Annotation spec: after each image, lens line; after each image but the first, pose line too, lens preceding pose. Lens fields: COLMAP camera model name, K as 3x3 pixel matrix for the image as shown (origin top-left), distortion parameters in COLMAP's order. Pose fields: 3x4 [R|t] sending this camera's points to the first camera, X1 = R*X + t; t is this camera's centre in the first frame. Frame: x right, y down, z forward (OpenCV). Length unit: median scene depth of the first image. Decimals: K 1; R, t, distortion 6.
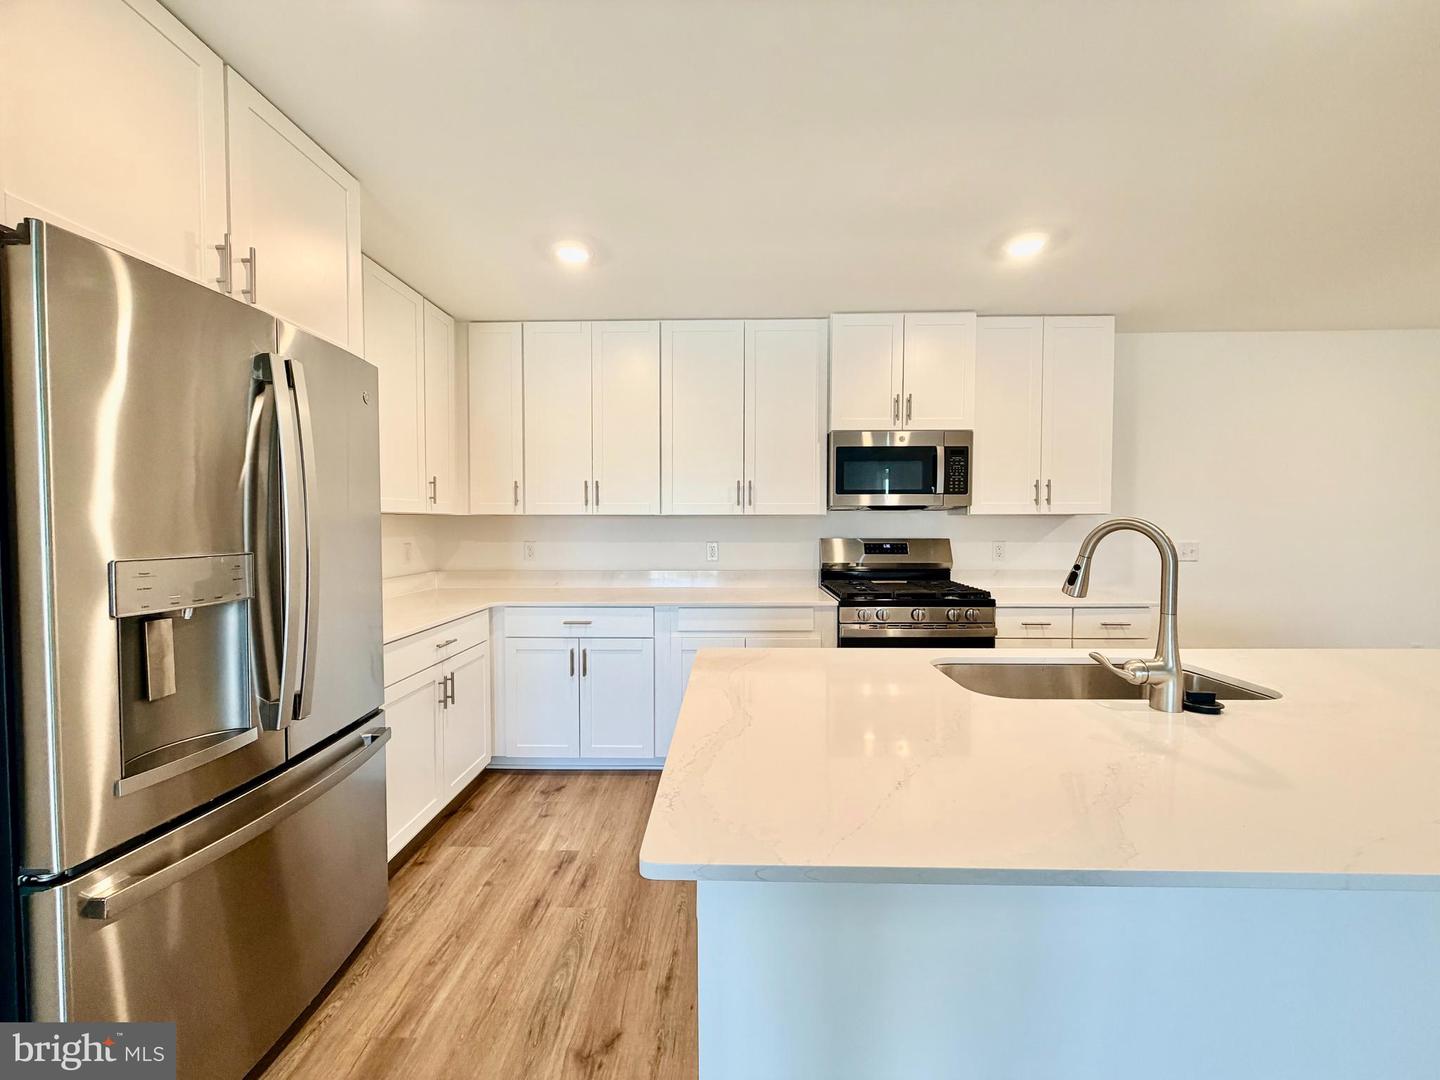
lens RADIAL K [[614.2, 0, 722.1], [0, 614.2, 530.2], [0, 0, 1]] dist [-0.000361, -0.000014]
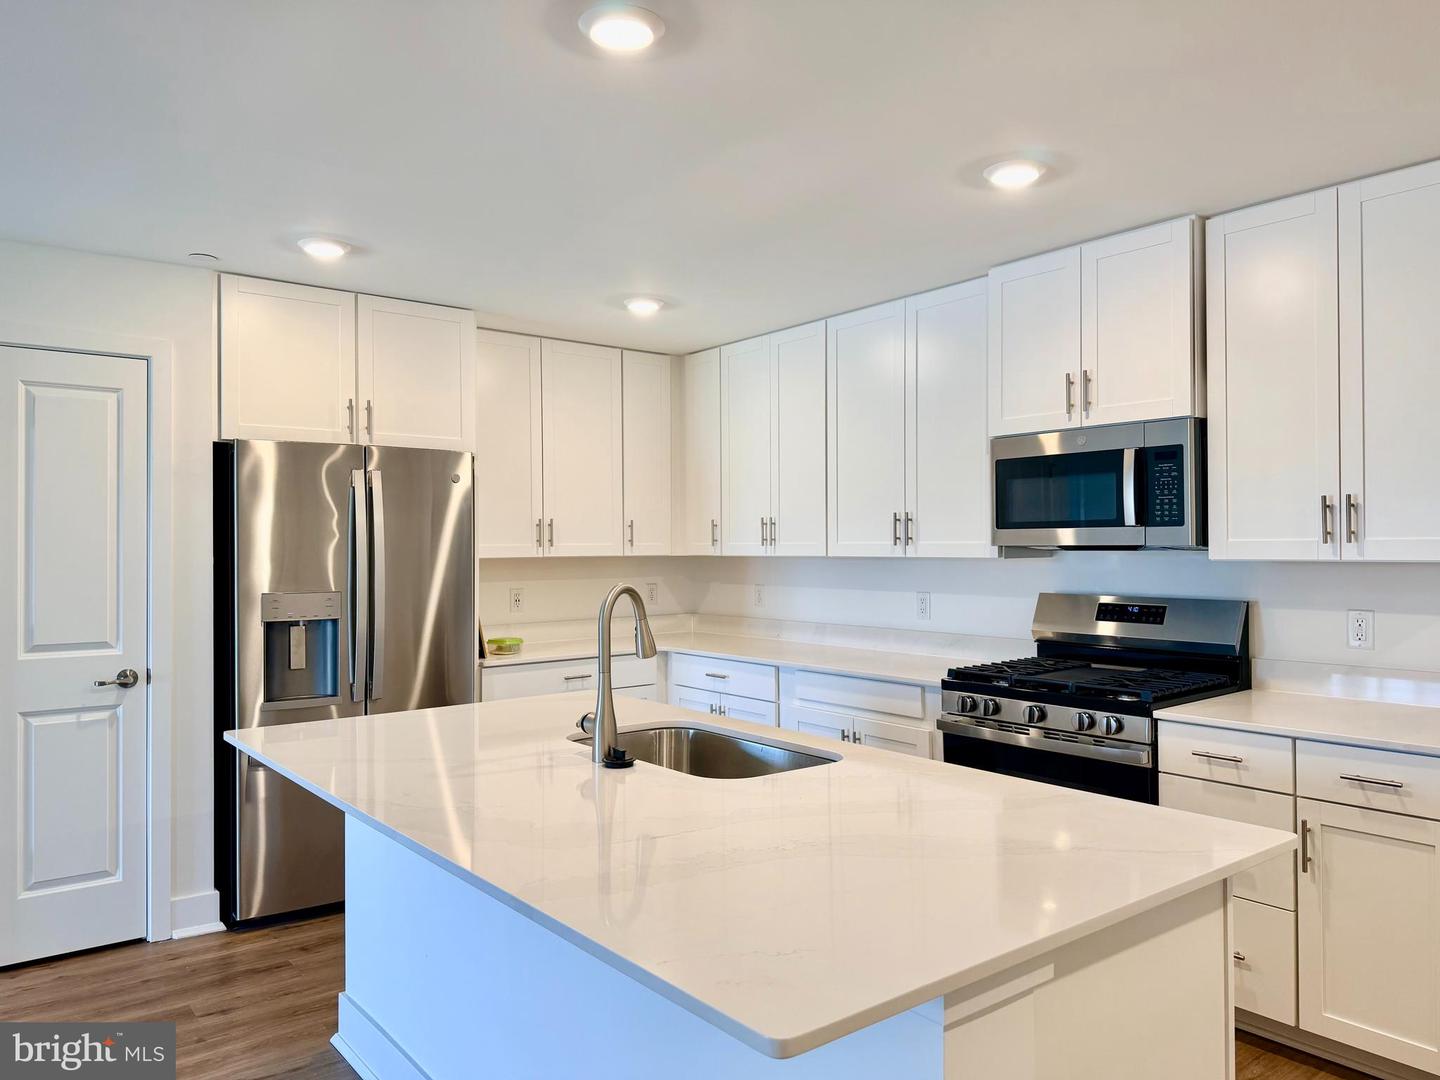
lens RADIAL K [[1027.3, 0, 723.3], [0, 1027.3, 549.8], [0, 0, 1]] dist [-0.005428, -0.006270]
pose [[0.628088, 0.001946, -0.778140, 0.872809], [-0.012795, 0.999887, -0.007828, -0.022228], [0.778037, 0.014873, 0.628042, 0.043904]]
